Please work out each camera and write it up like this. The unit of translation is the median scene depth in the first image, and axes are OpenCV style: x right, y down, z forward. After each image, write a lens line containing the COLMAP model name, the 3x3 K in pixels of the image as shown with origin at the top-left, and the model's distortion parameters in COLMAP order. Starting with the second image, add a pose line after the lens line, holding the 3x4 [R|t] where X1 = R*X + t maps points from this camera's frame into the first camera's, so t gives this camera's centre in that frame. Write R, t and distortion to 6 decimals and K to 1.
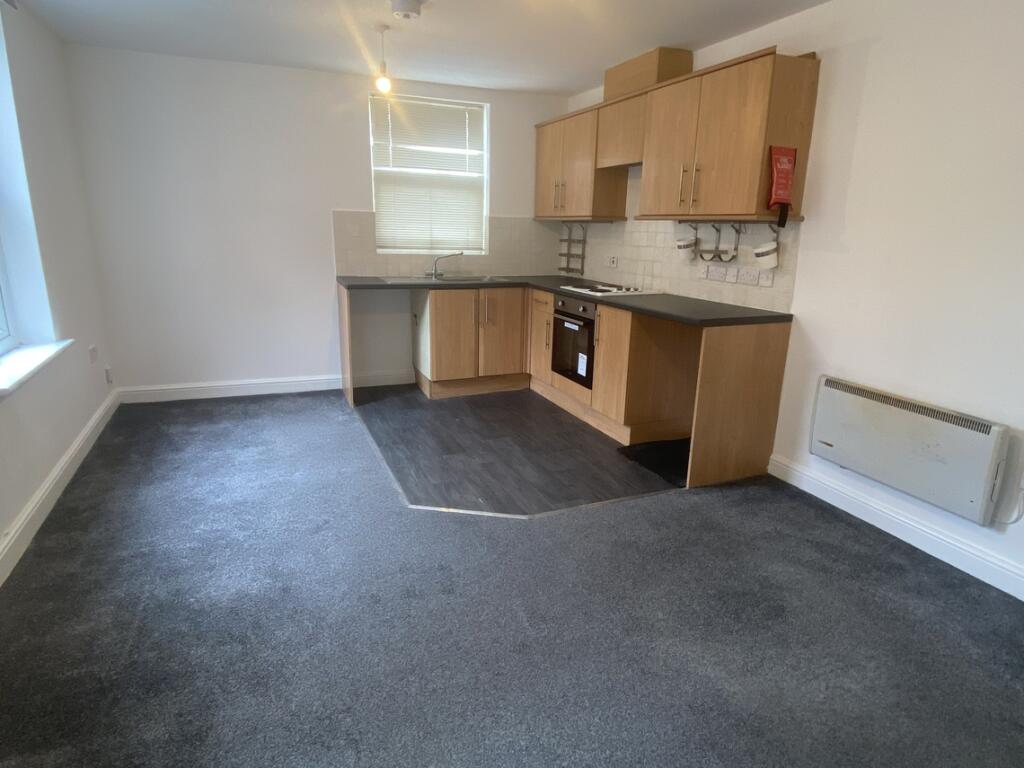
lens RADIAL K [[588.7, 0, 512.0], [0, 588.7, 384.0], [0, 0, 1]] dist [0.096774, -0.107498]
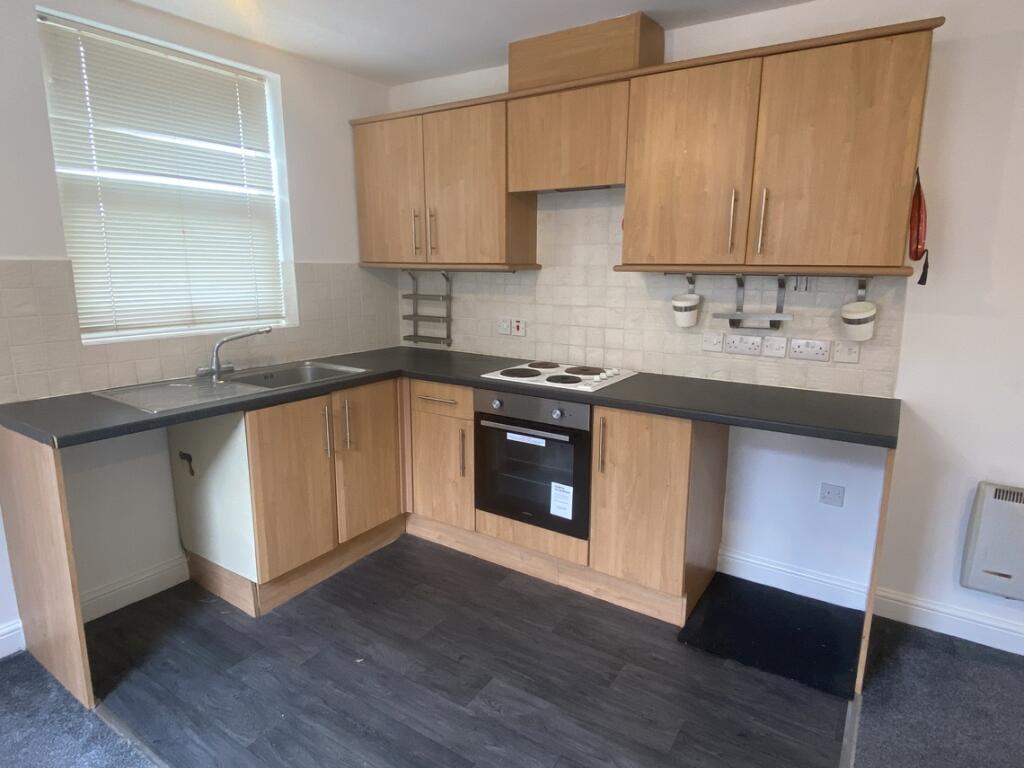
lens RADIAL K [[588.7, 0, 512.0], [0, 588.7, 384.0], [0, 0, 1]] dist [0.096774, -0.107498]
pose [[0.832677, -0.127008, 0.538997, -0.220640], [0.154771, 0.987930, -0.006306, -0.143759], [-0.531691, 0.088672, 0.842284, 0.450503]]
